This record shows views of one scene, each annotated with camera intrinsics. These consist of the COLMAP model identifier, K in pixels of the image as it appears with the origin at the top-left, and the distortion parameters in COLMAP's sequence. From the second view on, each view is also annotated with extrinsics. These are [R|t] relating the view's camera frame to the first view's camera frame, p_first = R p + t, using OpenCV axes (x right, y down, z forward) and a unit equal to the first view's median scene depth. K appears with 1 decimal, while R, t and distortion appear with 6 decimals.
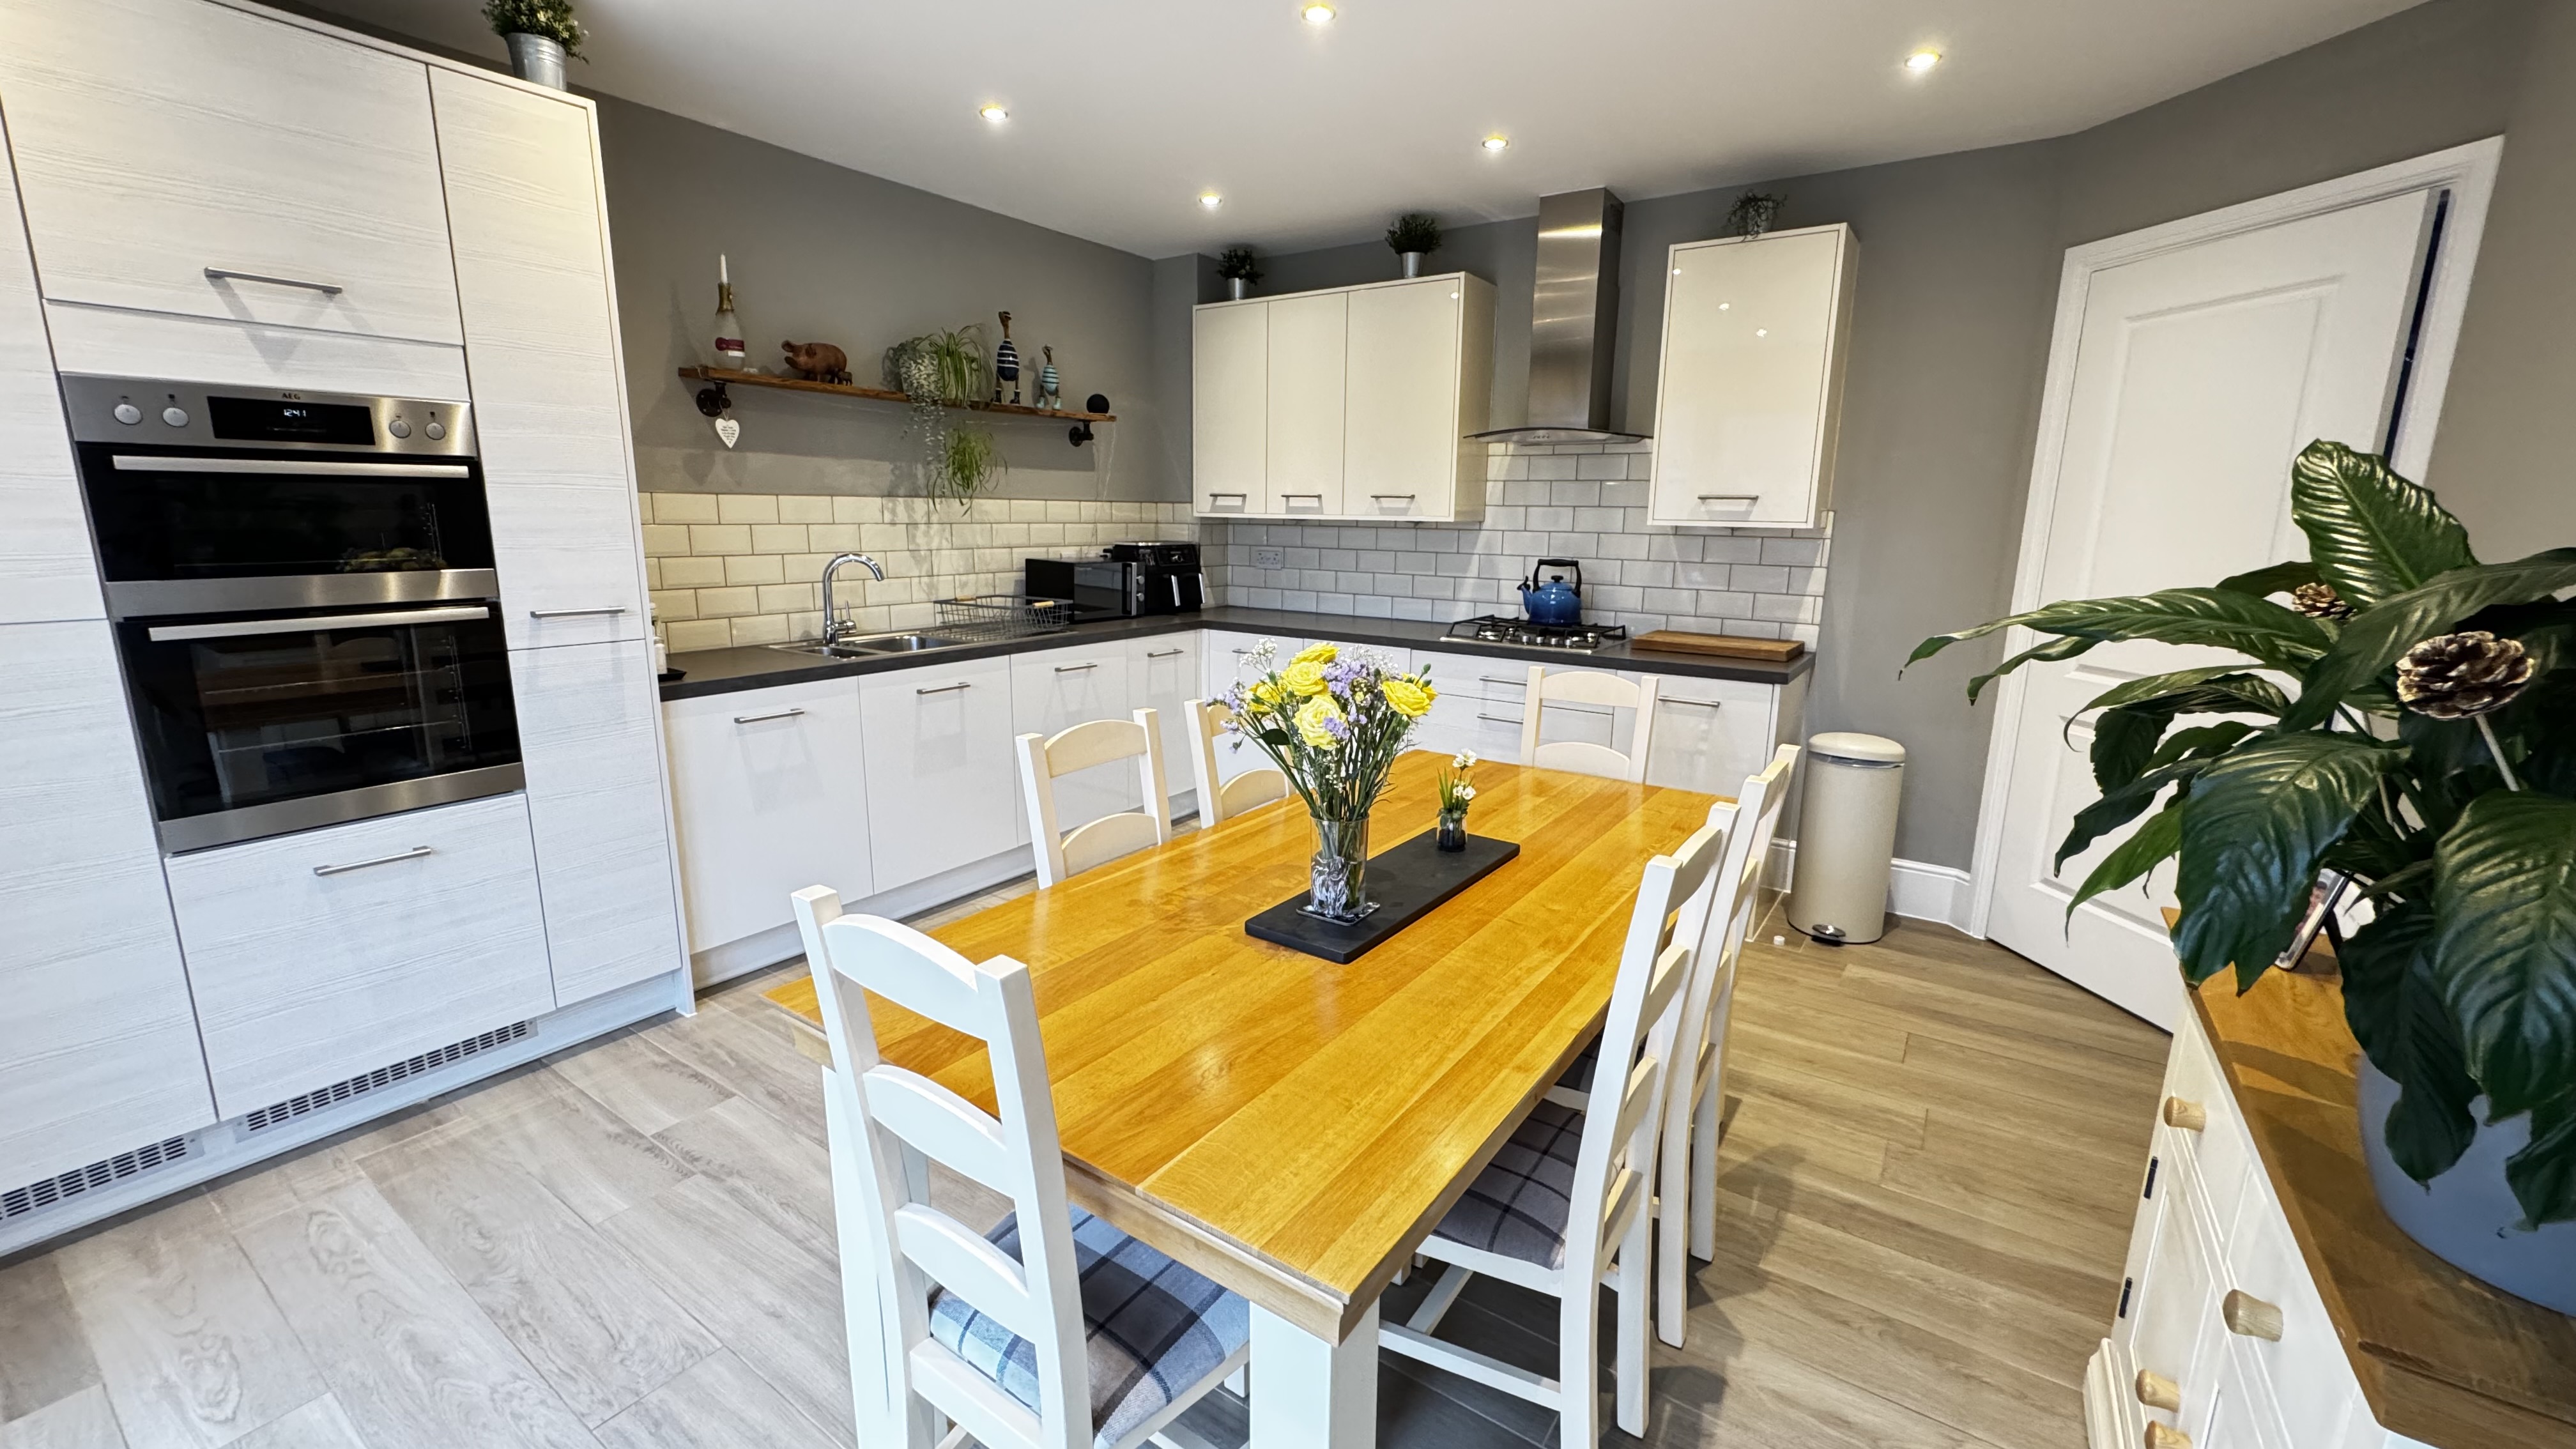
lens RADIAL K [[1028.3, 0, 1286.5], [0, 1028.3, 722.6], [0, 0, 1]] dist [-0.002117, 0.000133]
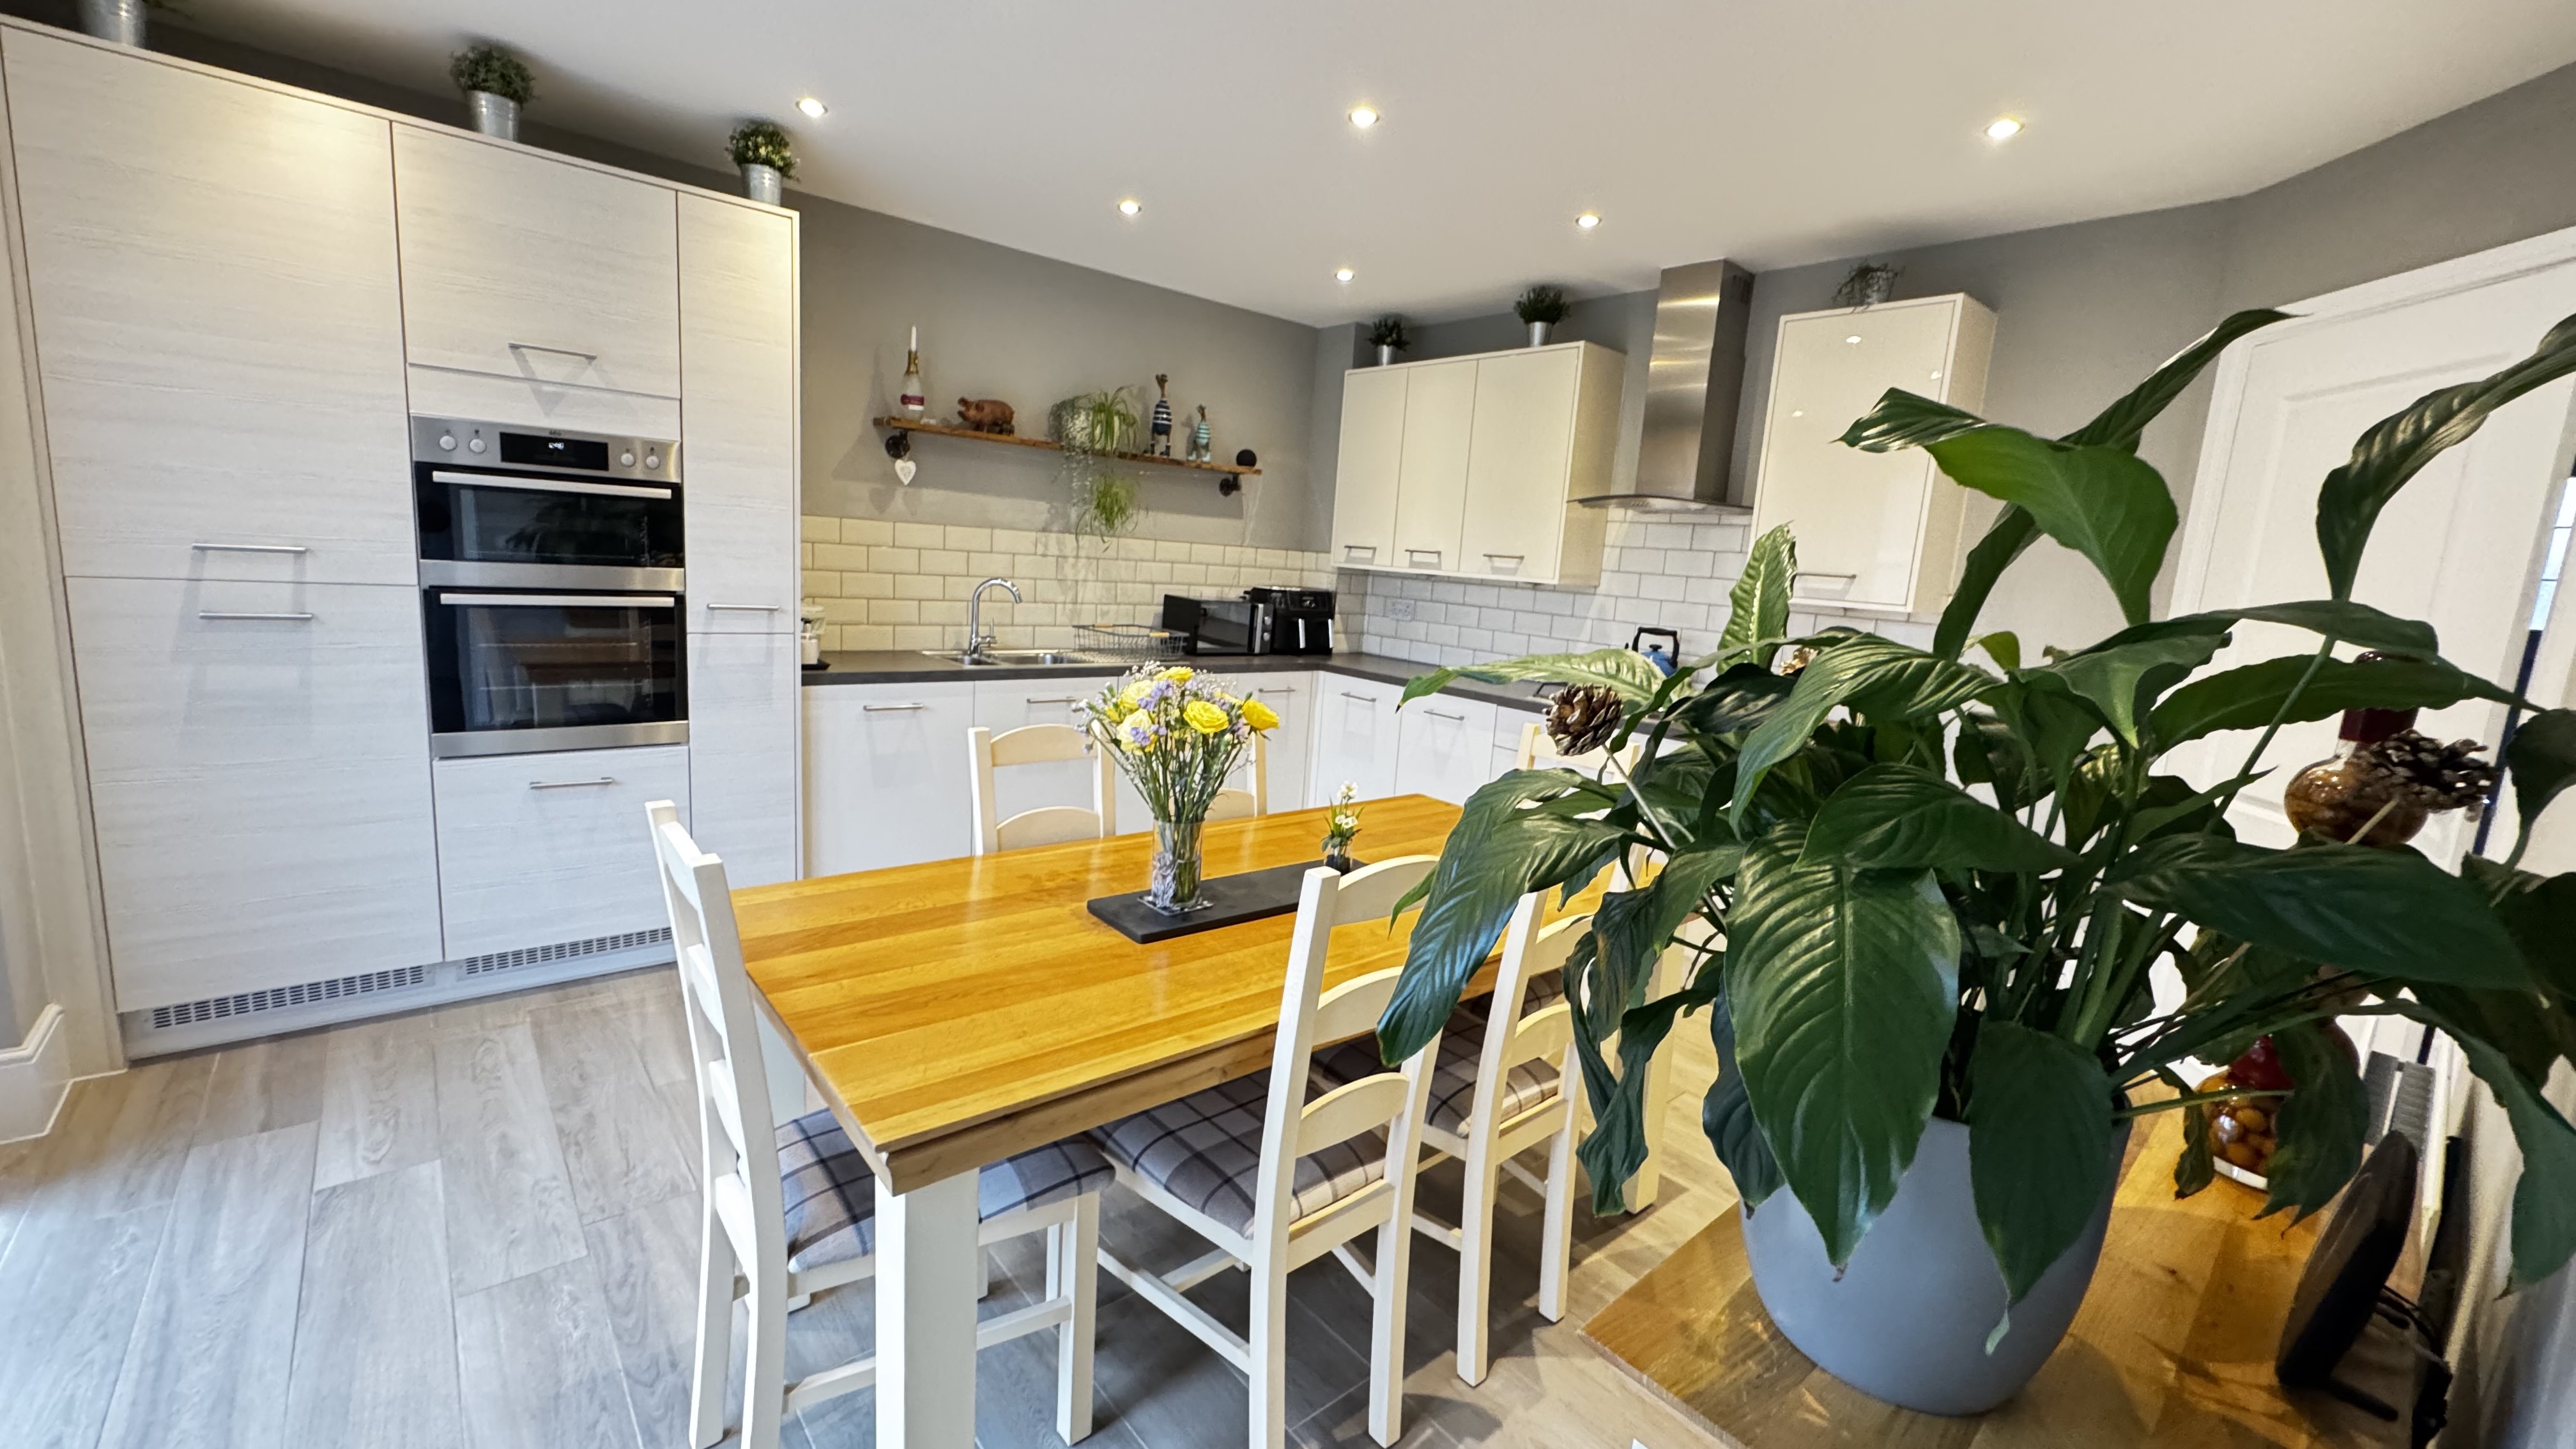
lens RADIAL K [[1028.3, 0, 1282.8], [0, 1028.3, 722.6], [0, 0, 1]] dist [-0.002117, 0.000133]
pose [[0.964613, 0.094152, -0.246286, 0.230835], [-0.106539, 0.993604, -0.037432, 0.007712], [0.241186, 0.062346, 0.968474, -0.043282]]
